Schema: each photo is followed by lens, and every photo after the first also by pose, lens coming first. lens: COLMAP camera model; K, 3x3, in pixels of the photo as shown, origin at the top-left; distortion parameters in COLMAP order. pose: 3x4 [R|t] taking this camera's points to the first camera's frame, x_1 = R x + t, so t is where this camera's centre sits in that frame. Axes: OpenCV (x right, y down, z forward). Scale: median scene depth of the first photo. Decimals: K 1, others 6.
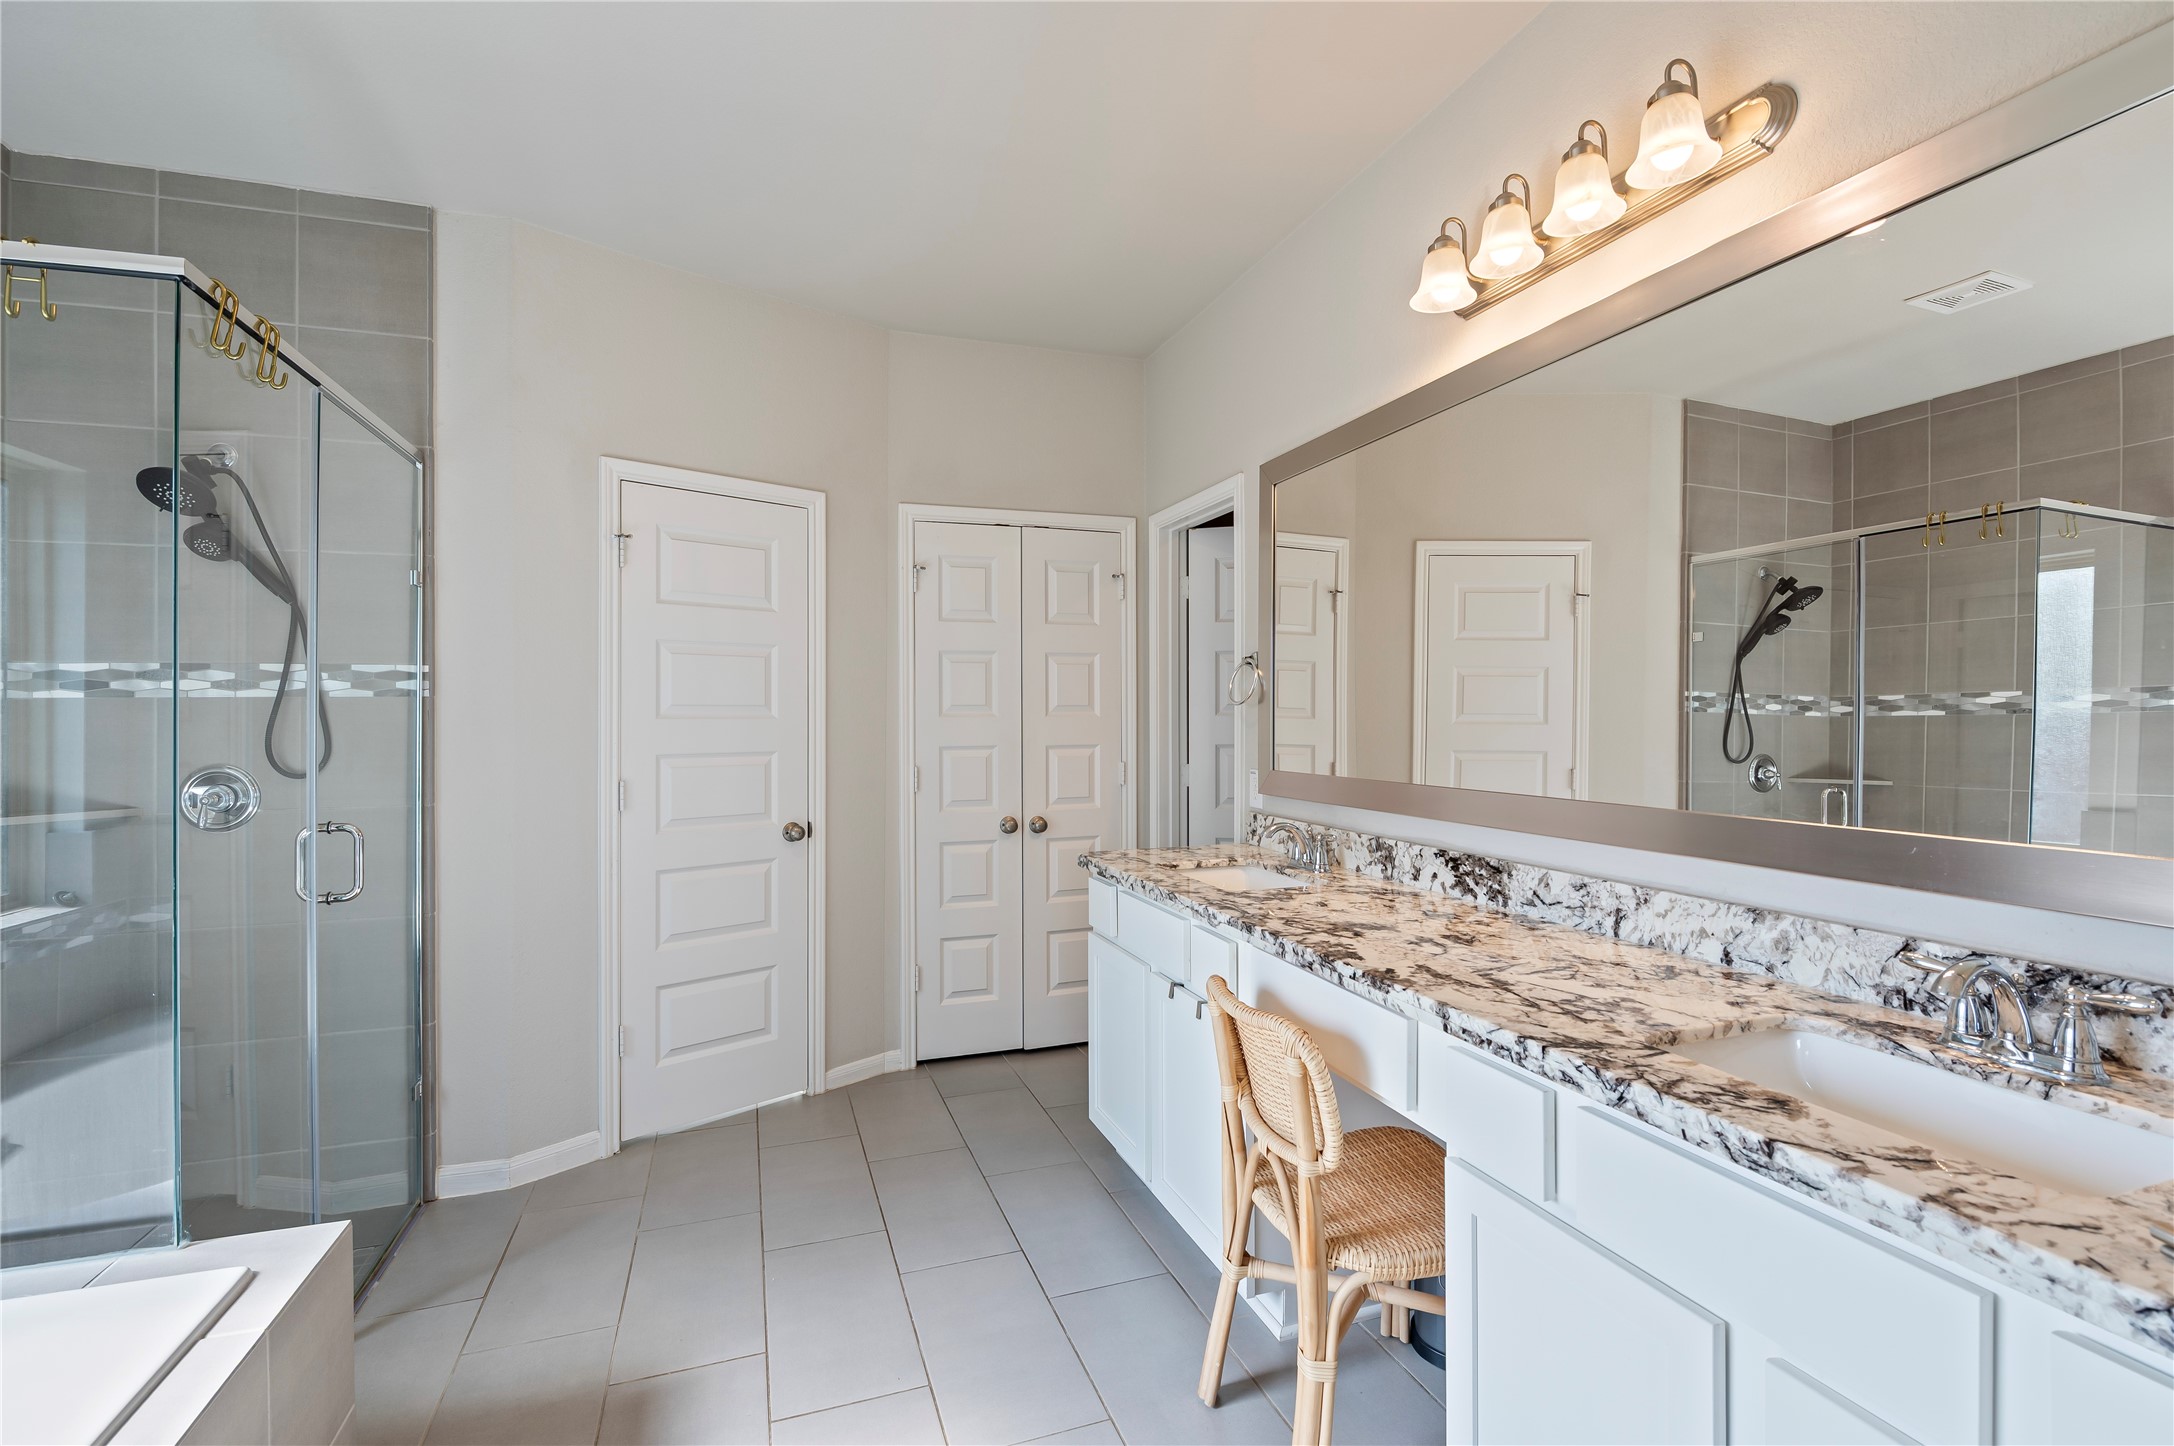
lens RADIAL K [[967.1, 0, 1090.4], [0, 967.1, 719.2], [0, 0, 1]] dist [0.000183, 0.000293]
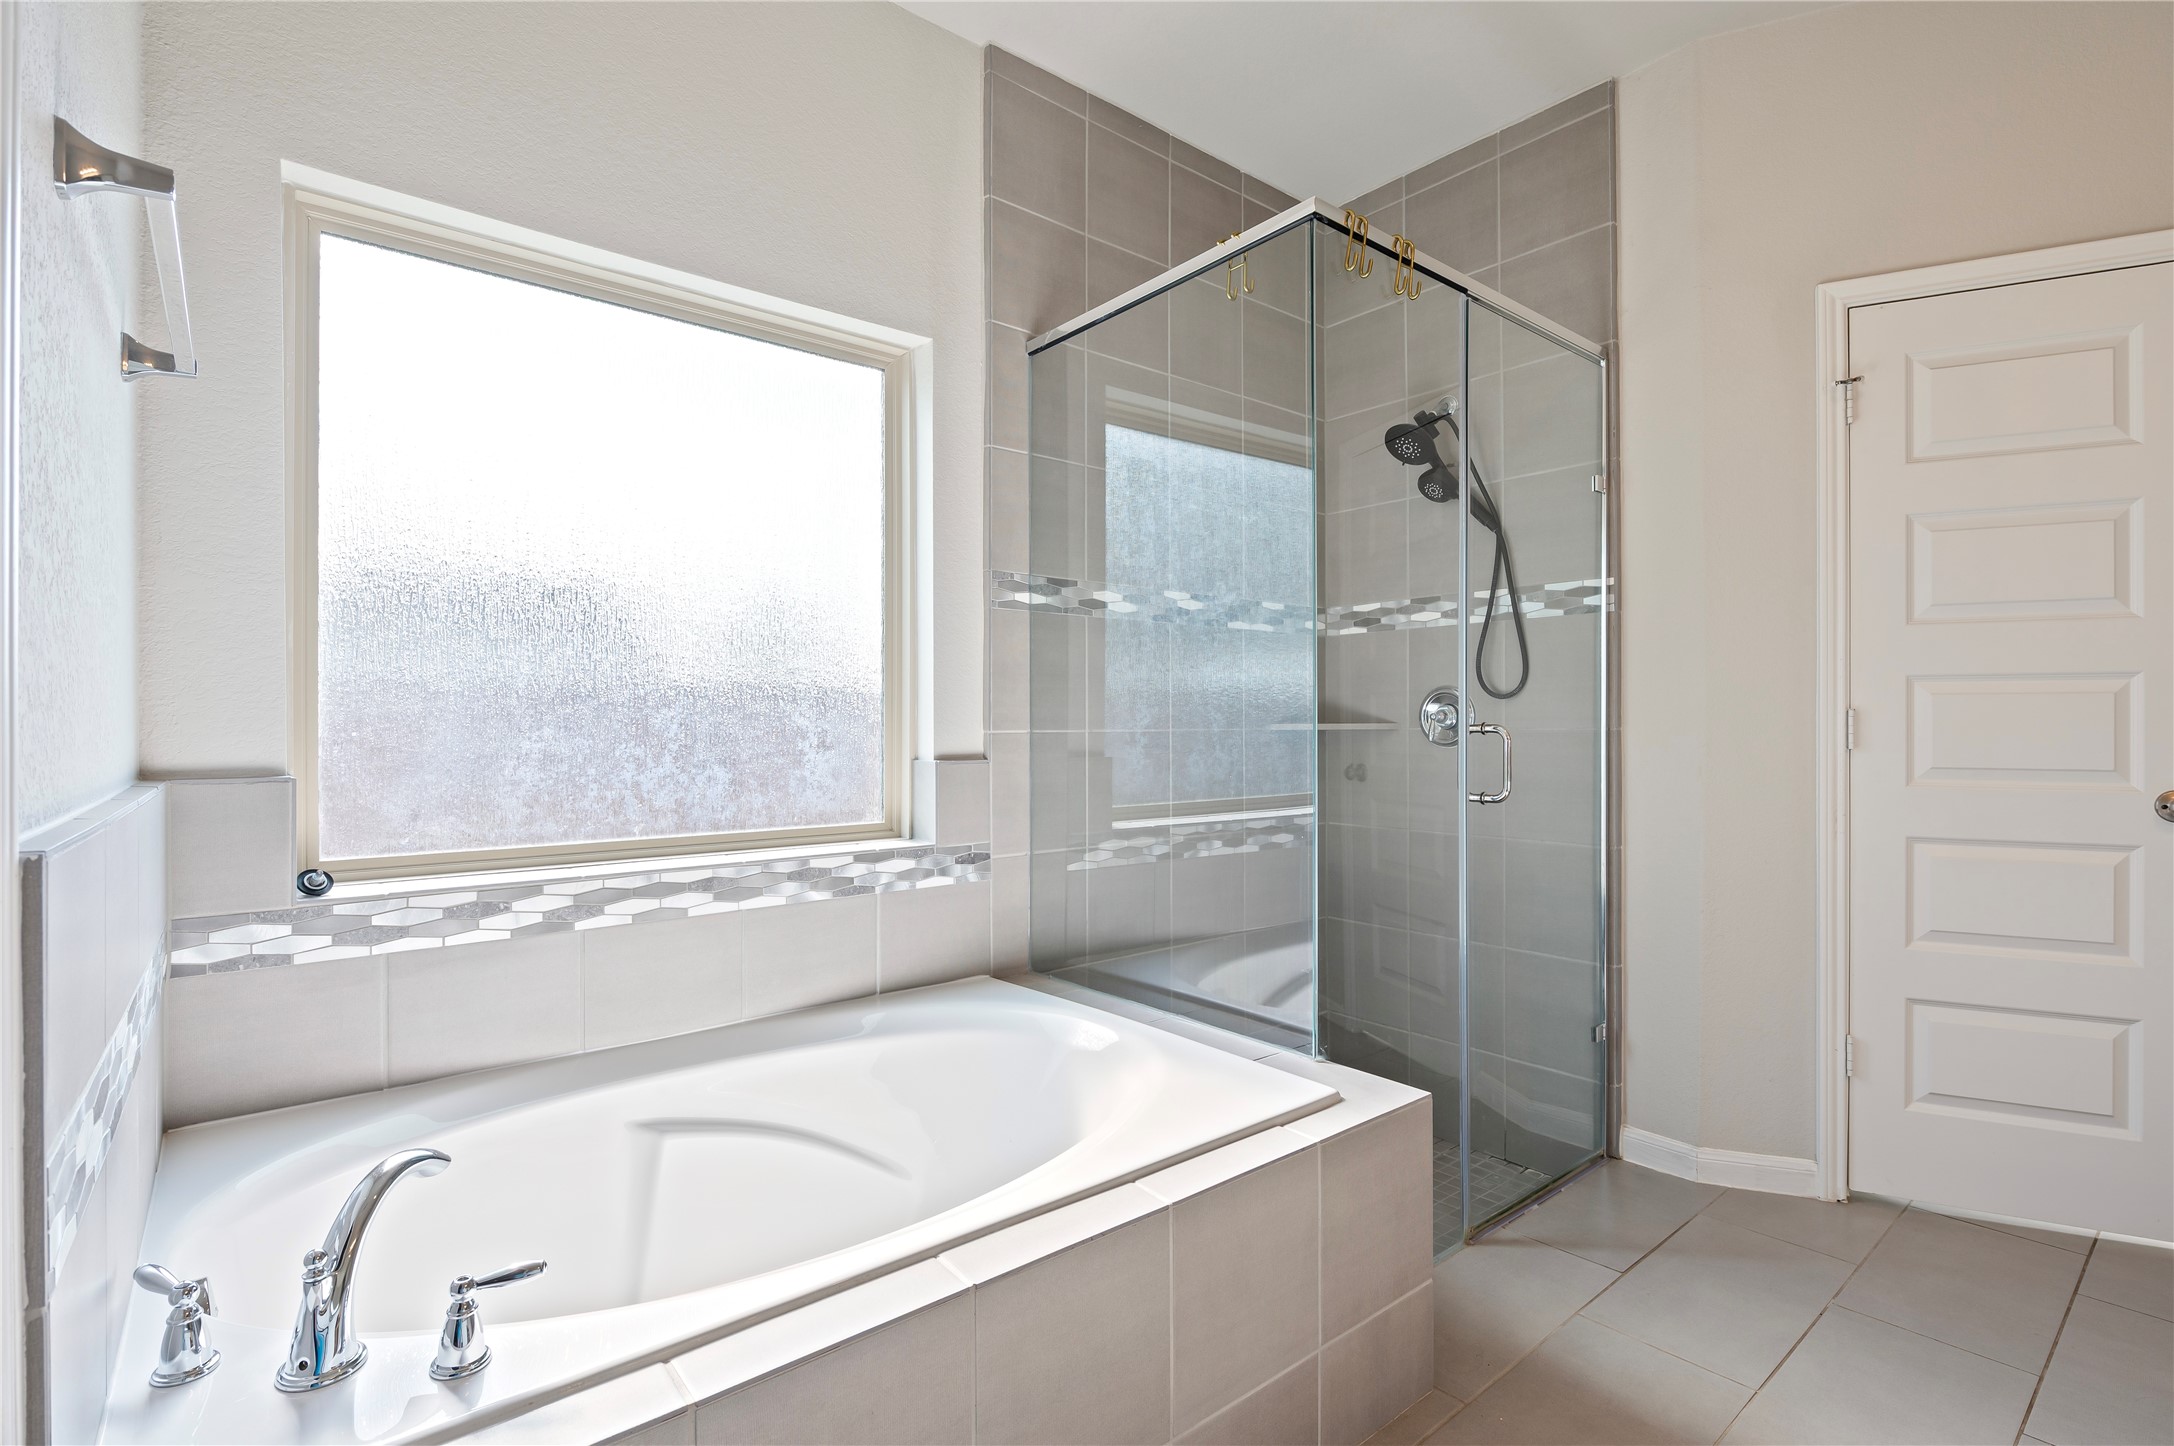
lens RADIAL K [[1038.5, 0, 1082.9], [0, 1038.5, 722.4], [0, 0, 1]] dist [-0.001410, -0.001049]
pose [[0.349166, 0.002889, -0.937056, 0.071191], [-0.003750, 0.999992, 0.001686, 0.085057], [0.937053, 0.002925, 0.349174, 0.182162]]
